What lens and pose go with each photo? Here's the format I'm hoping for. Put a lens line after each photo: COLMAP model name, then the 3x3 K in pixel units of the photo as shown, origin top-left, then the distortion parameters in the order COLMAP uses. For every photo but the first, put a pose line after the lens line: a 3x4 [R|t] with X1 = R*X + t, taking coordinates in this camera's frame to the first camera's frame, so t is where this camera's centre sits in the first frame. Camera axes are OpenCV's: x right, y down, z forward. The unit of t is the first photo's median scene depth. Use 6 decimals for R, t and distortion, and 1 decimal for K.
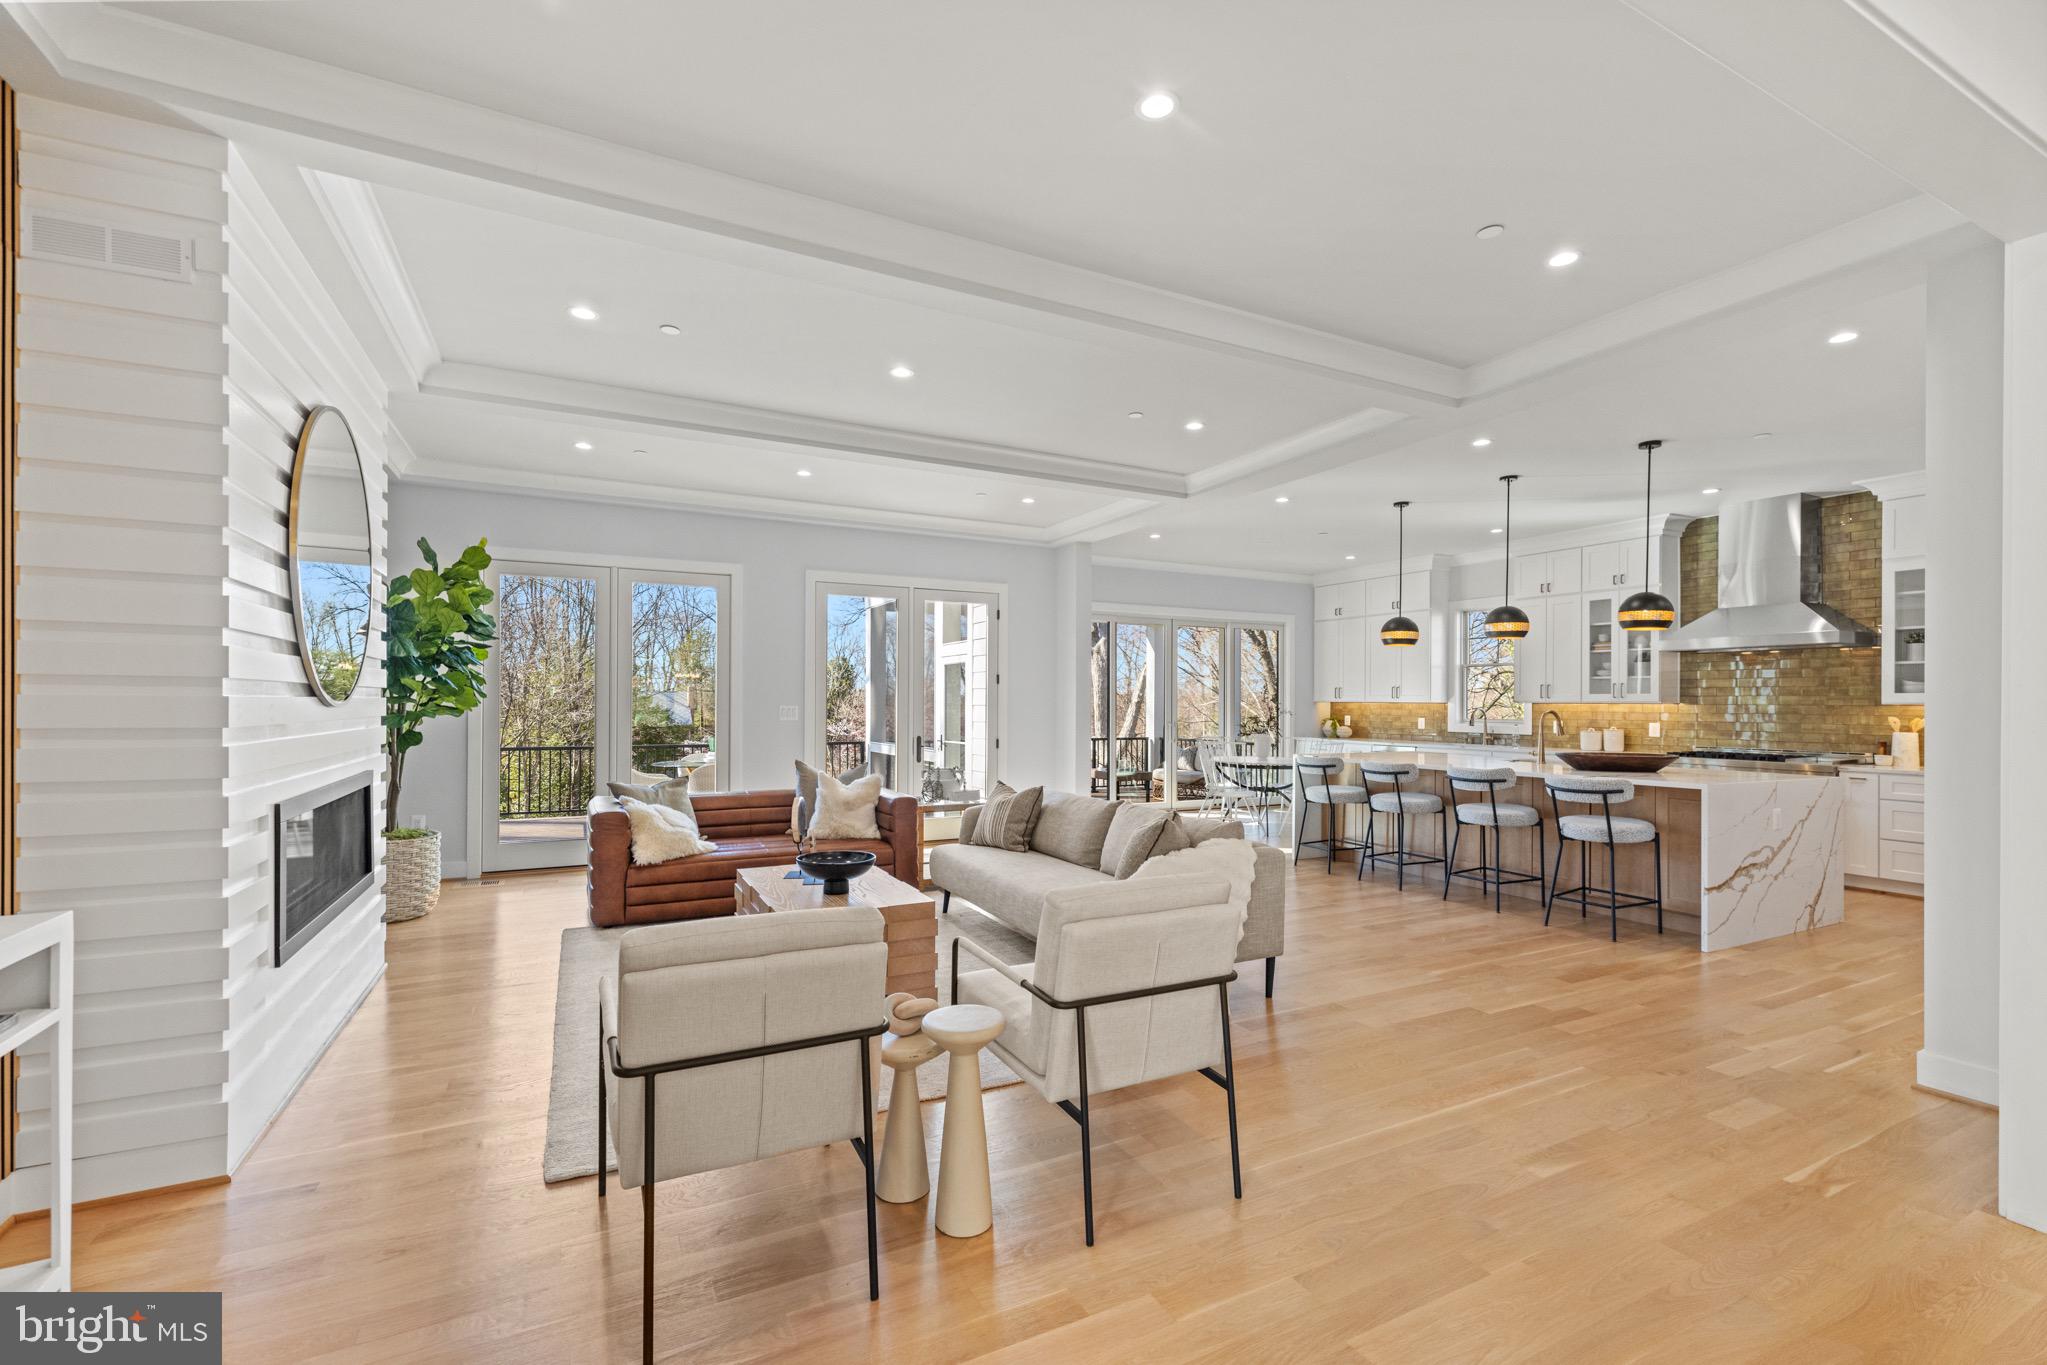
lens RADIAL K [[862.5, 0, 1023.4], [0, 862.5, 700.0], [0, 0, 1]] dist [0.003033, -0.000387]
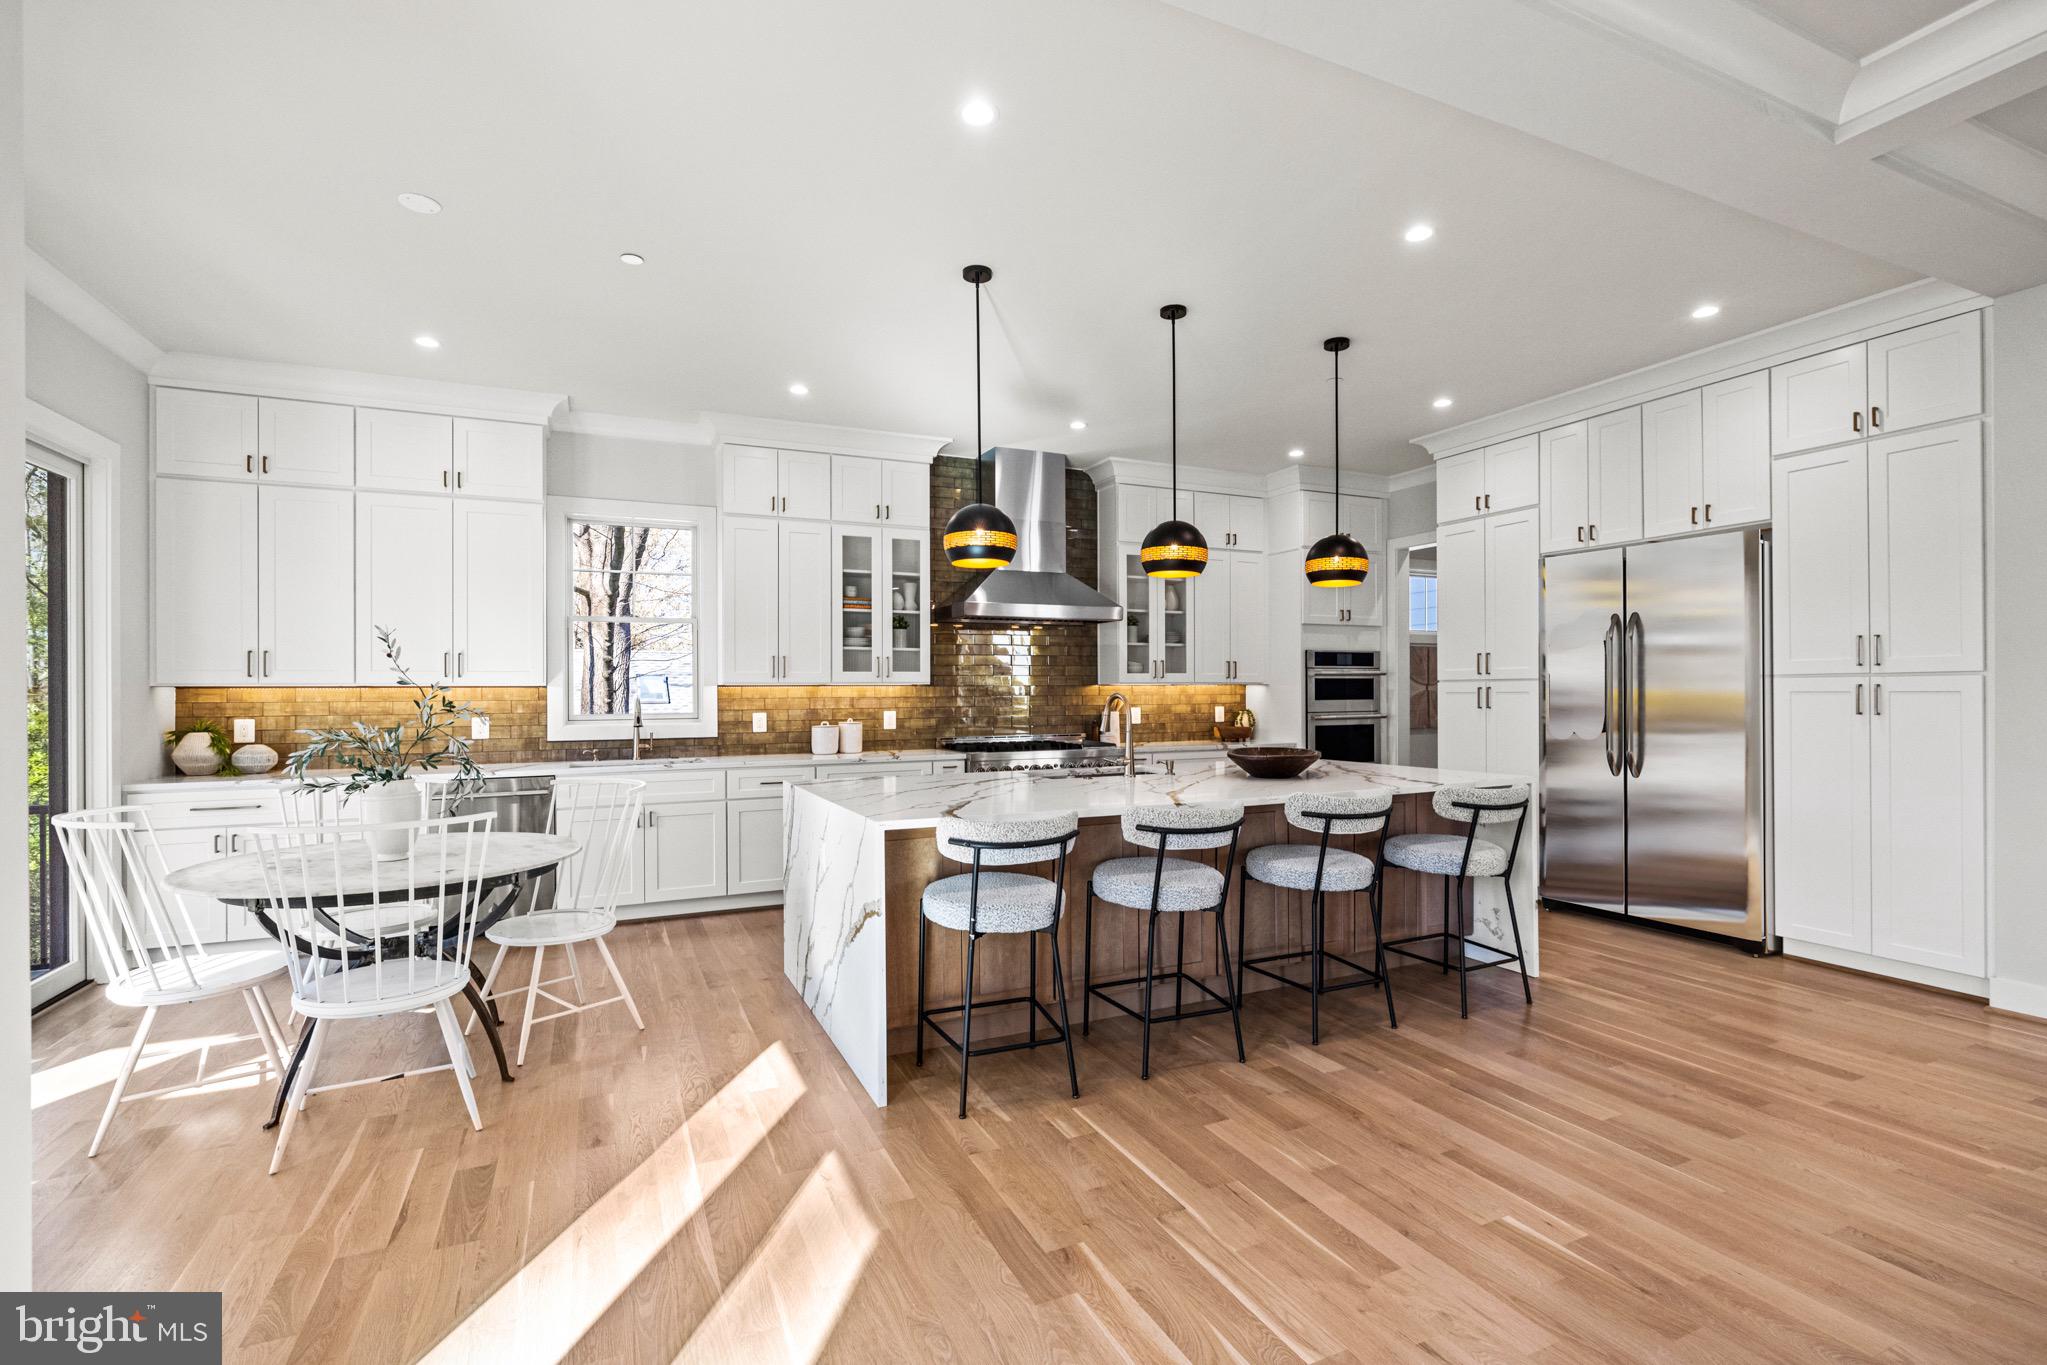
lens RADIAL K [[923.3, 0, 1017.8], [0, 923.3, 685.3], [0, 0, 1]] dist [-0.003044, 0.000529]
pose [[0.044747, -0.000178, 0.998998, -0.111291], [0.003768, 0.999993, 0.000009, 0.007143], [-0.998991, 0.003763, 0.044748, 1.308733]]
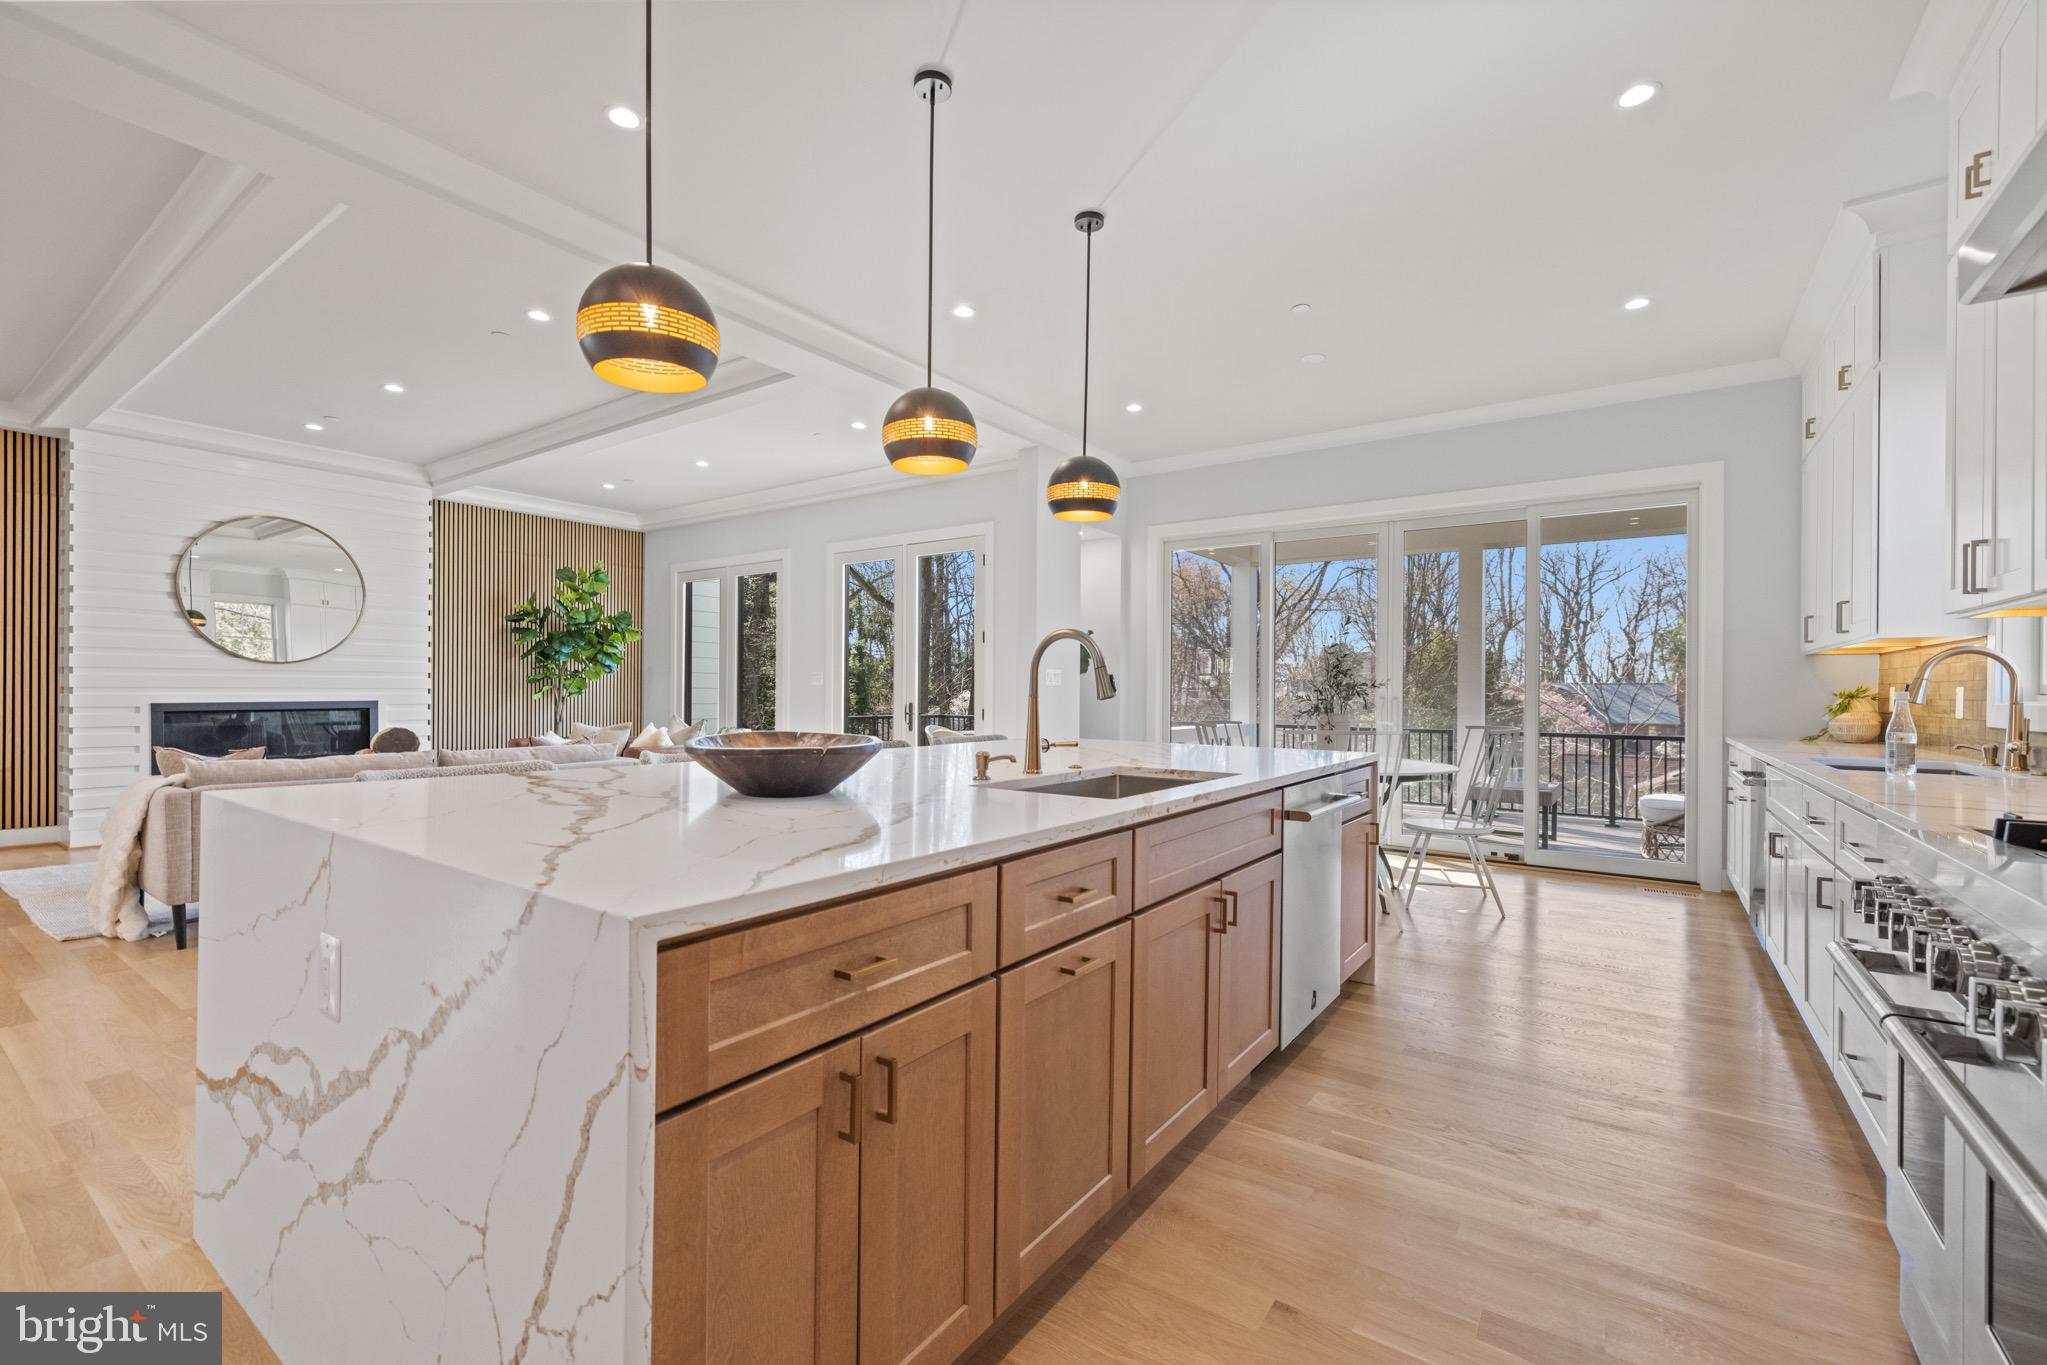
lens RADIAL K [[862.5, 0, 1010.1], [0, 862.5, 694.6], [0, 0, 1]] dist [0.003033, -0.000387]
pose [[0.462815, -0.000615, -0.886455, 1.116272], [-0.002156, 0.999996, -0.001819, 0.050423], [0.886452, 0.002753, 0.462812, 0.995444]]
